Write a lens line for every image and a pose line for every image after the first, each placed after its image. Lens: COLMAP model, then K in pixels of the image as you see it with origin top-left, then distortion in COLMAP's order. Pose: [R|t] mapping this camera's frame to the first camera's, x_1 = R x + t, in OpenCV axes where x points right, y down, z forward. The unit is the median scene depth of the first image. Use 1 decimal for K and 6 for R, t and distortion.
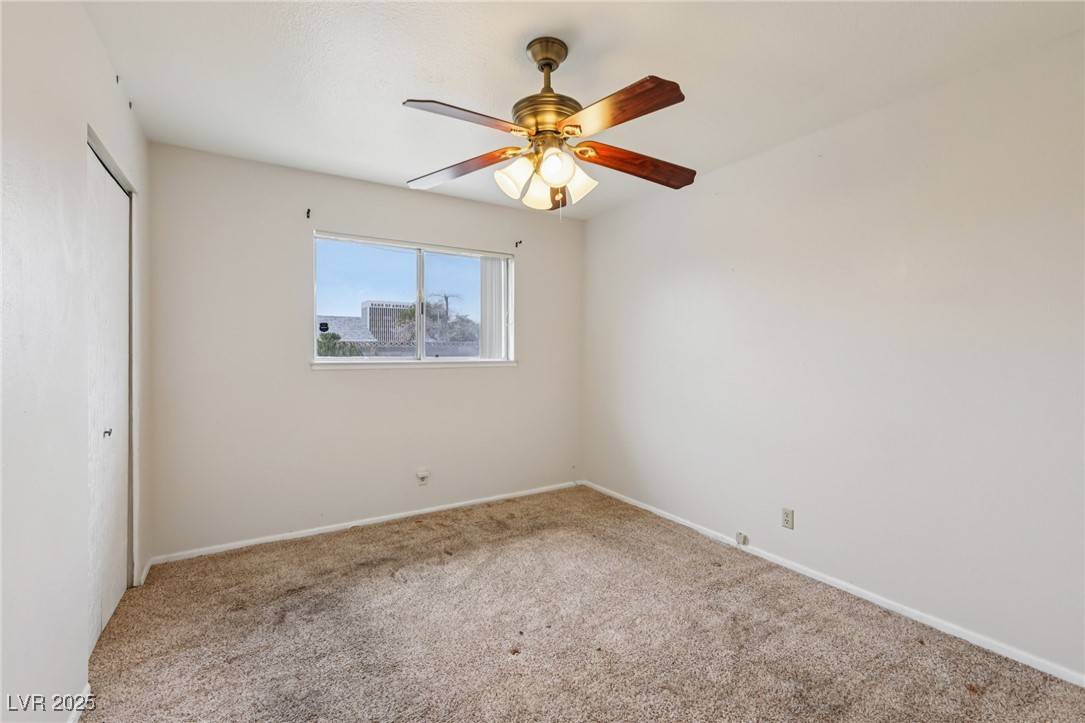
lens RADIAL K [[472.7, 0, 536.0], [0, 472.7, 354.3], [0, 0, 1]] dist [0.003466, 0.000131]
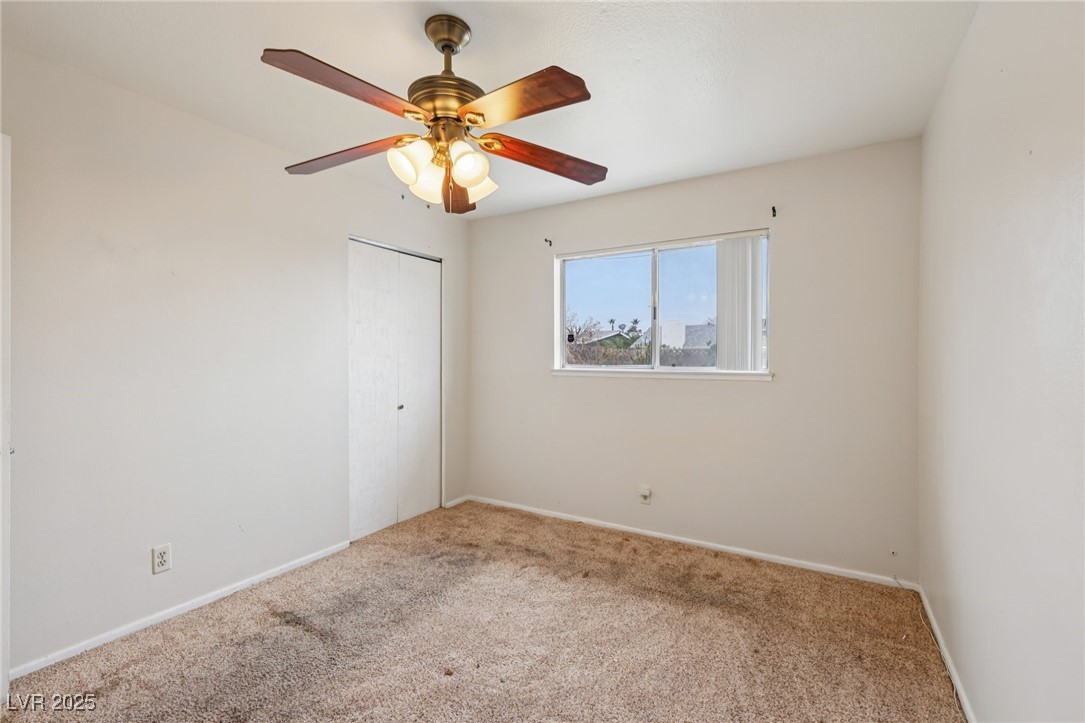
lens RADIAL K [[472.7, 0, 538.0], [0, 472.7, 361.0], [0, 0, 1]] dist [0.003466, 0.000131]
pose [[0.454108, 0.011770, -0.890869, 0.547837], [-0.002643, 0.999926, 0.011864, -0.017025], [0.890942, -0.003033, 0.454106, 0.436645]]
